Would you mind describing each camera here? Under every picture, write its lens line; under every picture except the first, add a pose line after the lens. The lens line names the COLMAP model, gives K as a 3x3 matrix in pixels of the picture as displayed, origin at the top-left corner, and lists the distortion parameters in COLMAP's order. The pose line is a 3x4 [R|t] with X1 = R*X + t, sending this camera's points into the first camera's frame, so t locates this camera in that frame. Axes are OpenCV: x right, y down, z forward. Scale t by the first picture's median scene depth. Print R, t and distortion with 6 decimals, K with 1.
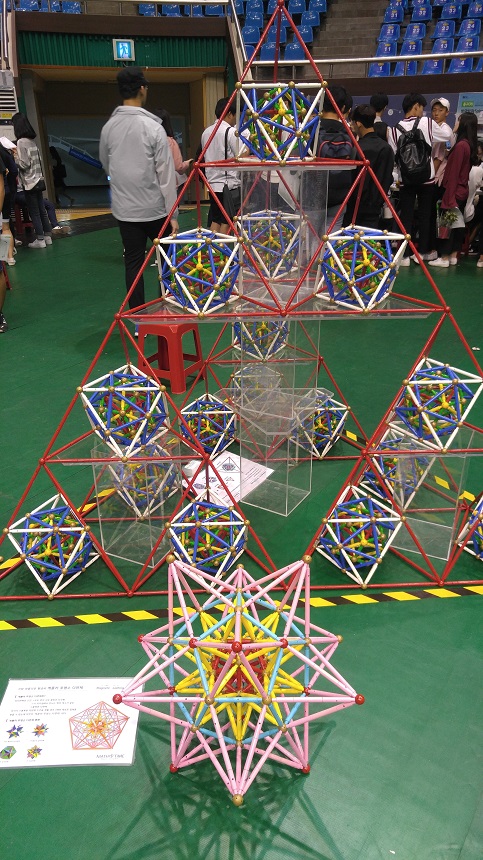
lens RADIAL K [[587.4, 0, 240.7], [0, 587.4, 444.1], [0, 0, 1]] dist [0.005570, 0.002502]
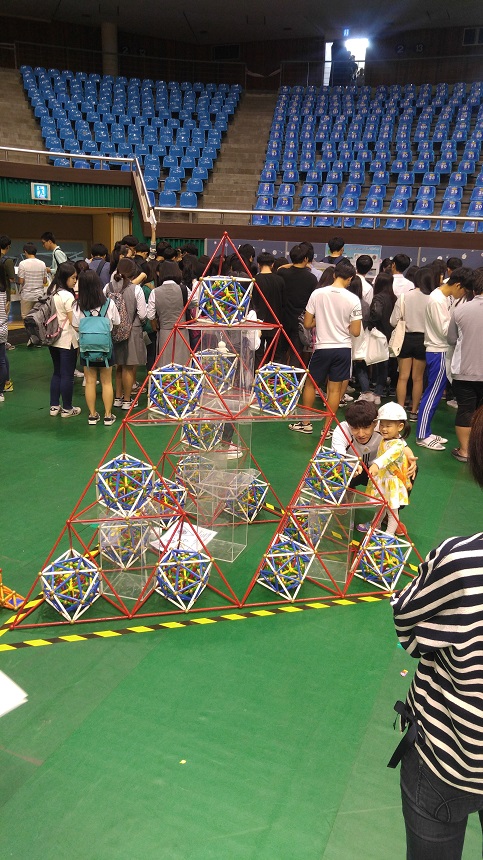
lens RADIAL K [[587.4, 0, 240.7], [0, 587.4, 444.1], [0, 0, 1]] dist [0.005570, 0.002502]
pose [[0.983141, -0.017107, 0.182047, -0.173249], [0.047617, 0.985215, -0.164573, 0.092074], [-0.176540, 0.170467, 0.969420, -0.450223]]
